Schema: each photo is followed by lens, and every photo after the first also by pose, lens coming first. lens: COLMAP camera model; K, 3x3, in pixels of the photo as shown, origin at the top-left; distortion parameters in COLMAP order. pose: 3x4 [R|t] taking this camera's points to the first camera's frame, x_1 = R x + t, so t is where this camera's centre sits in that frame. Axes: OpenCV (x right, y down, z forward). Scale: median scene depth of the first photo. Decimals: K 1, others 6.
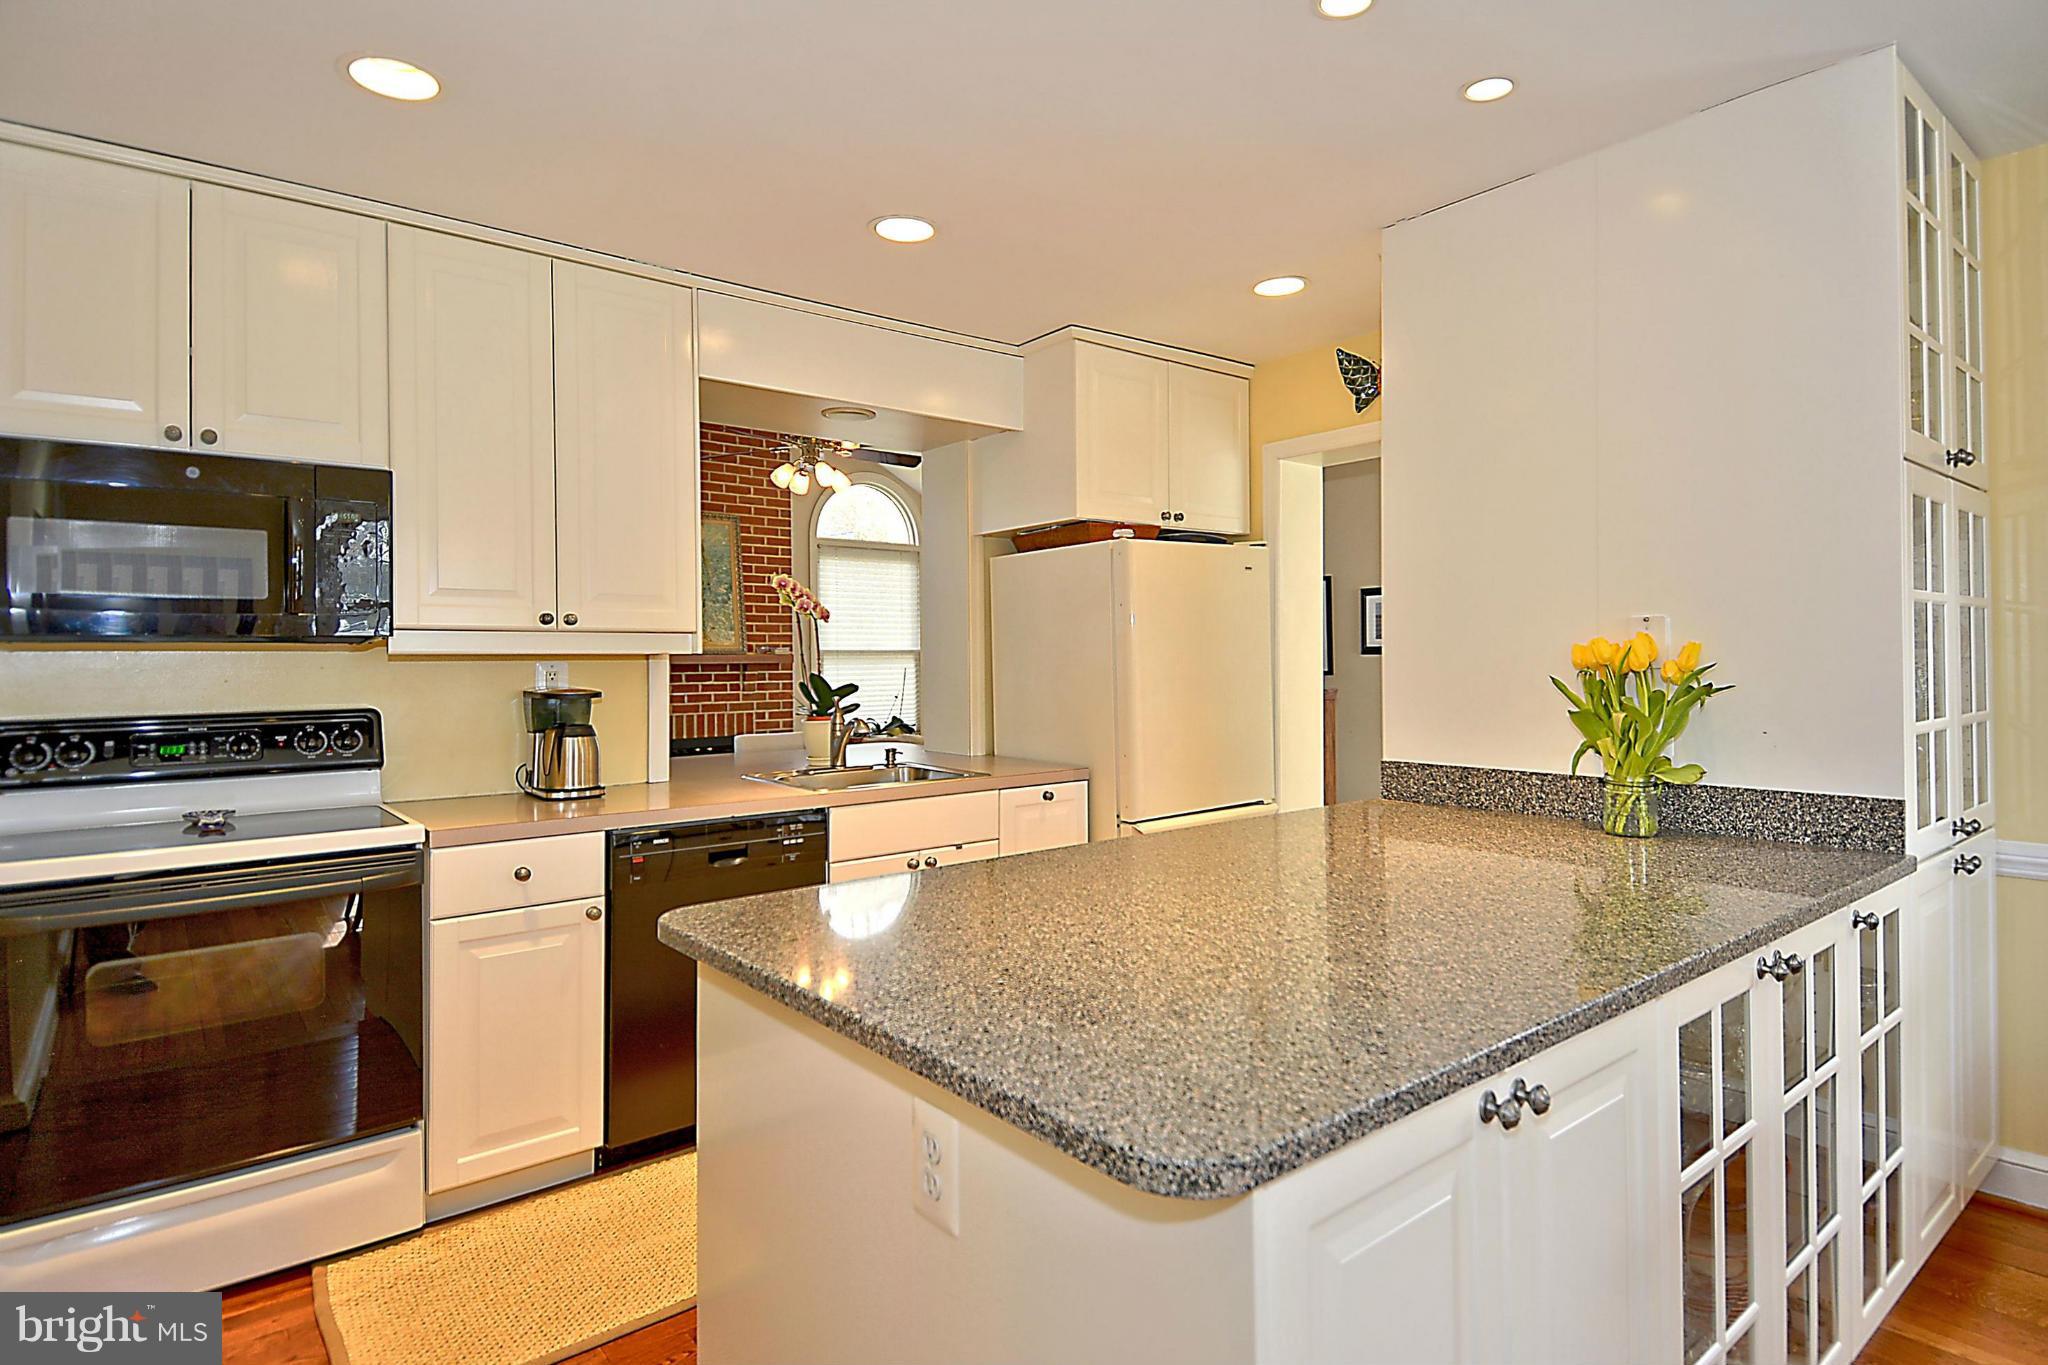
lens RADIAL K [[1132.0, 0, 1026.4], [0, 1132.0, 641.4], [0, 0, 1]] dist [0.071135, -0.046396]
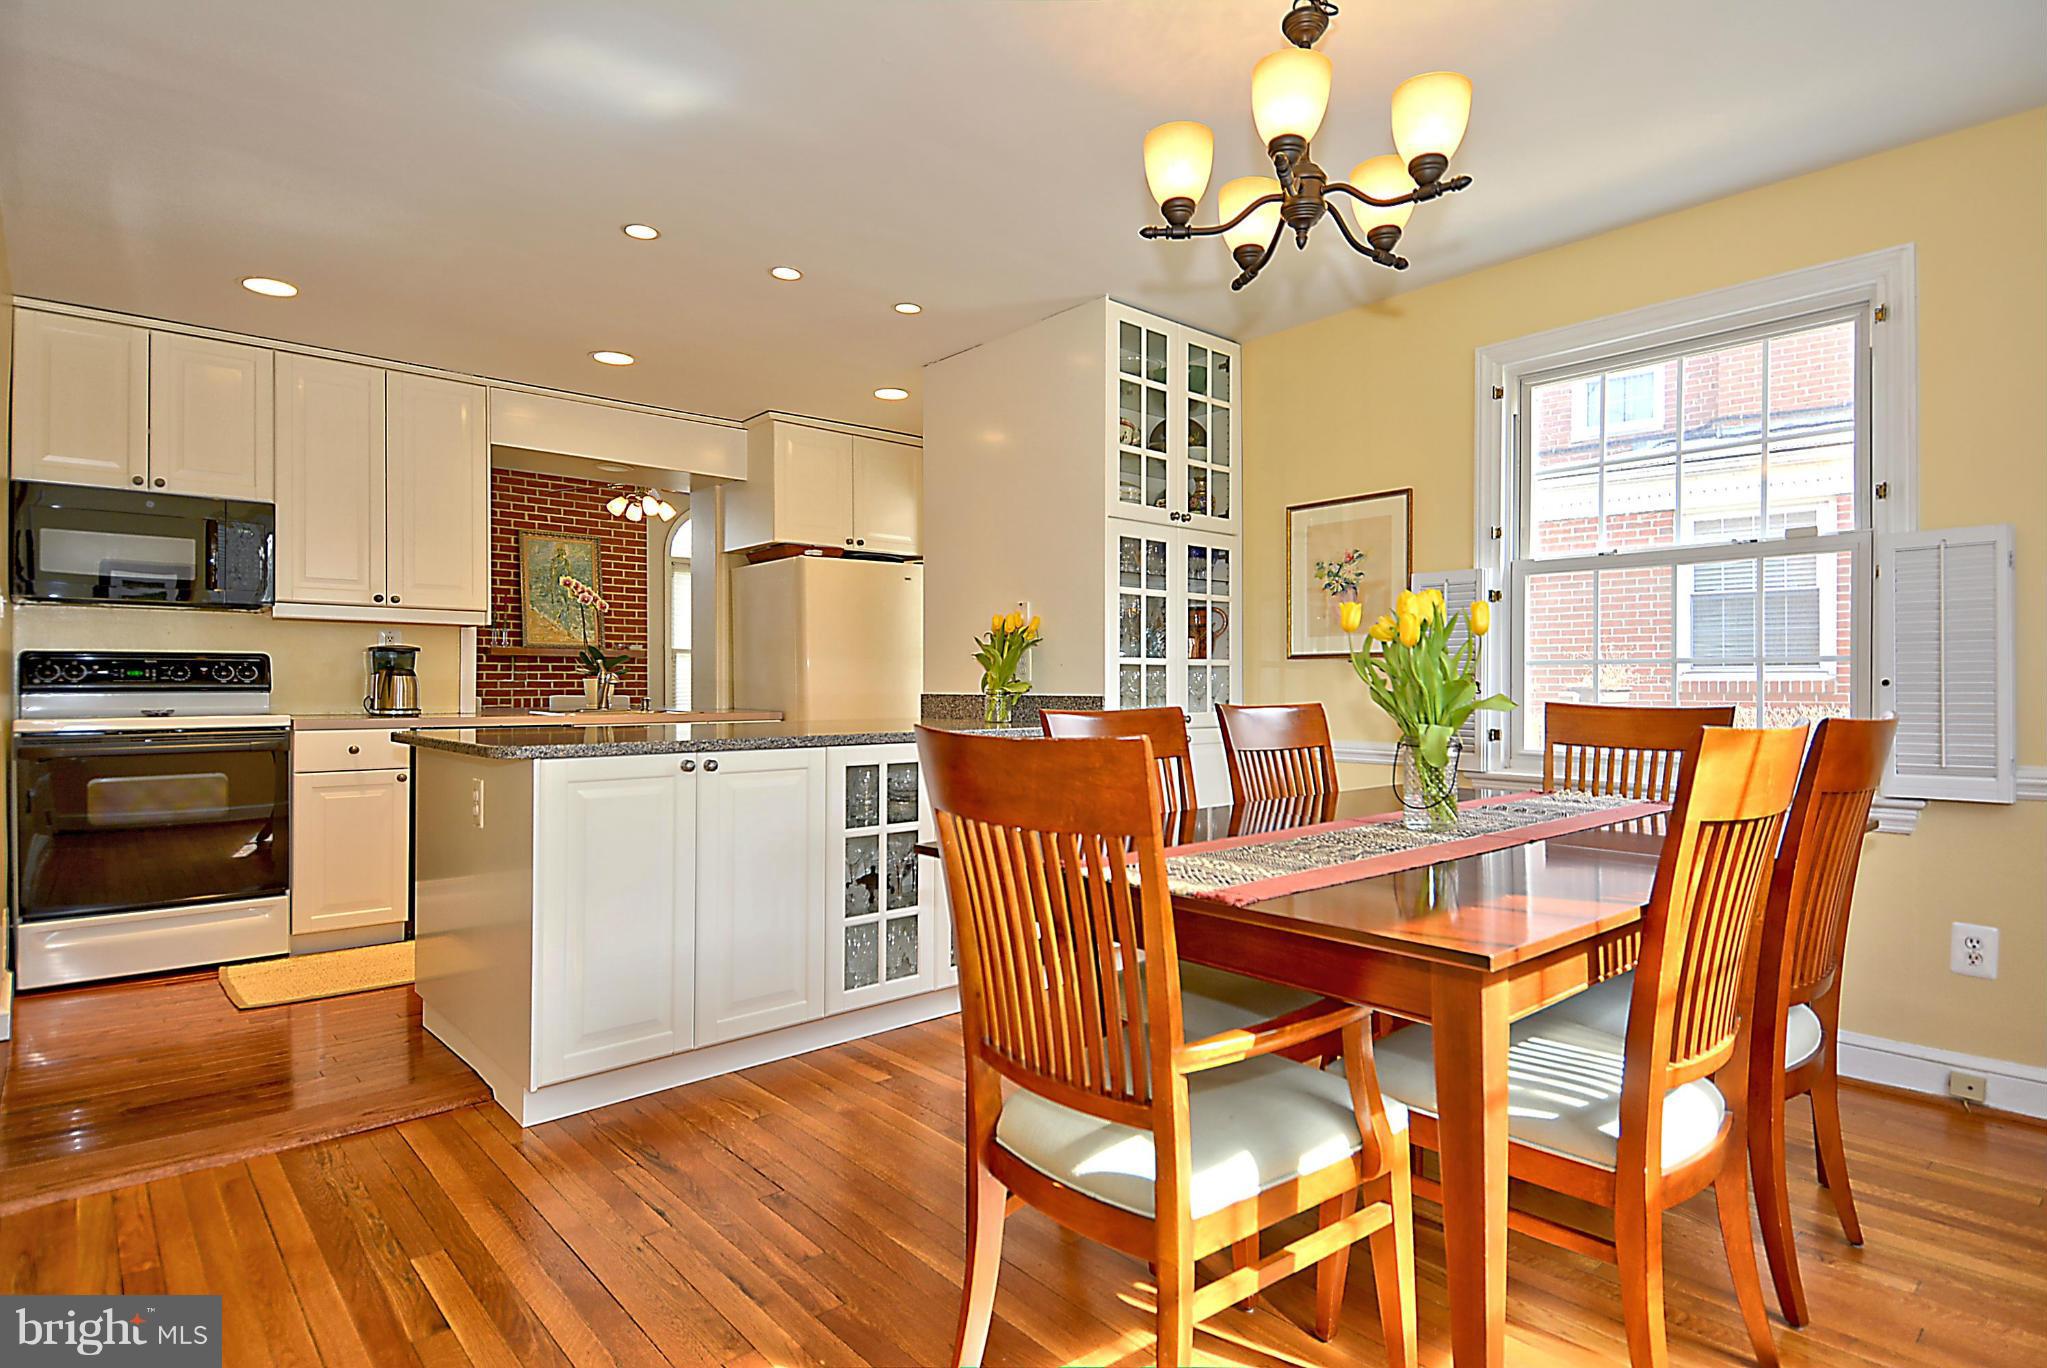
lens RADIAL K [[1100.1, 0, 1024.0], [0, 1100.1, 668.1], [0, 0, 1]] dist [0.067359, -0.041317]
pose [[0.998906, 0.010068, 0.045658, 0.408243], [-0.010146, 0.999947, 0.001466, 0.066529], [-0.045641, -0.001928, 0.998956, -0.595042]]
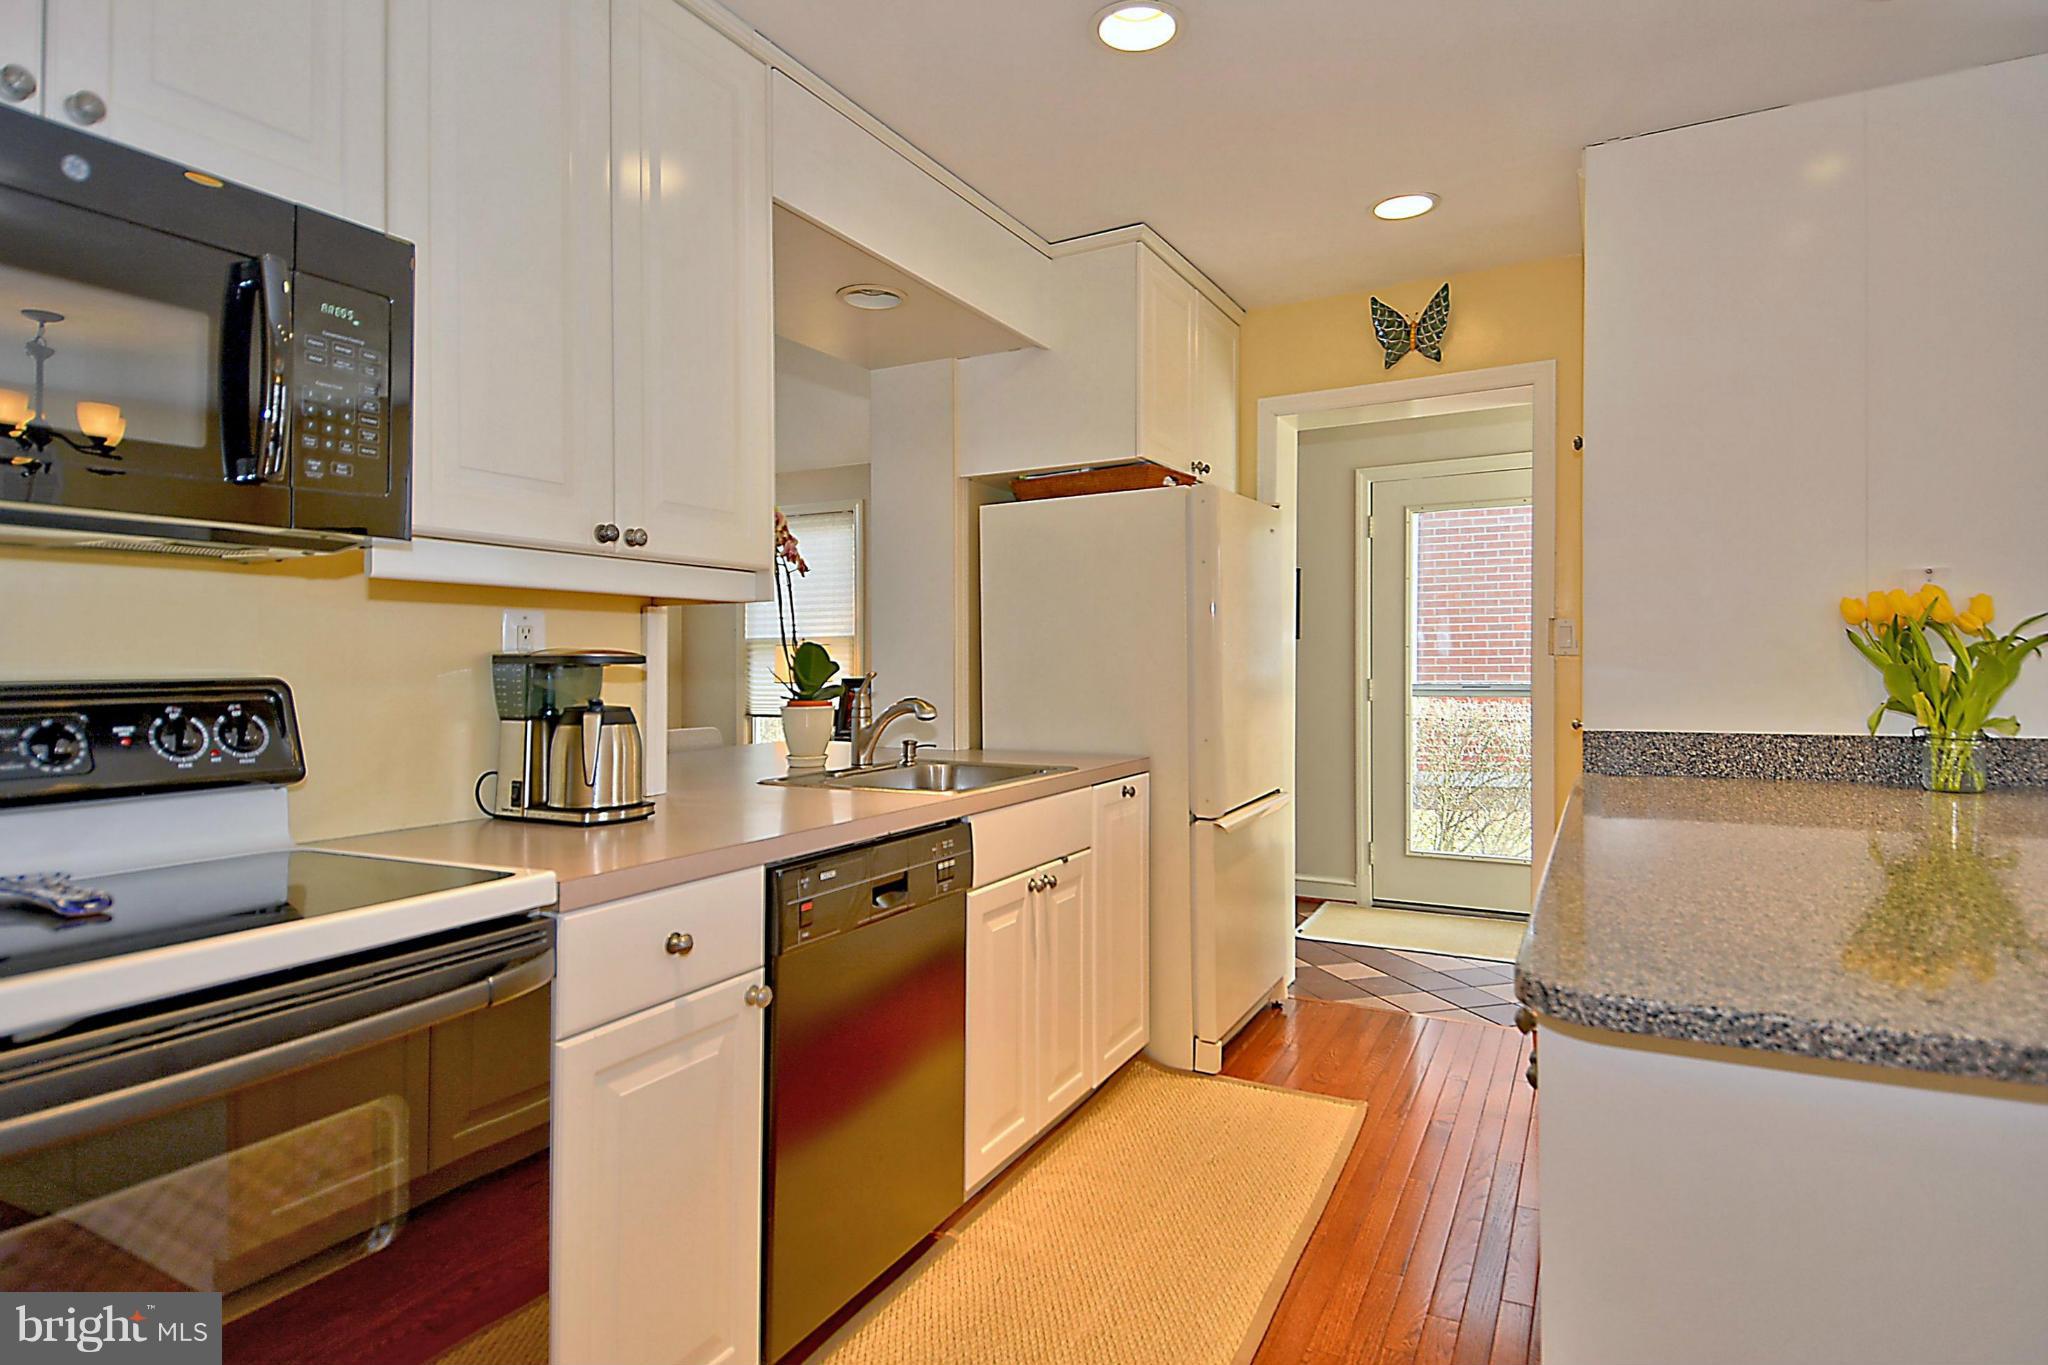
lens RADIAL K [[1132.0, 0, 1026.4], [0, 1132.0, 641.4], [0, 0, 1]] dist [0.071135, -0.046396]
pose [[0.915131, 0.008456, 0.403068, -0.468937], [-0.004447, 0.999931, -0.010881, 0.045702], [-0.403132, 0.008166, 0.915105, 0.344383]]
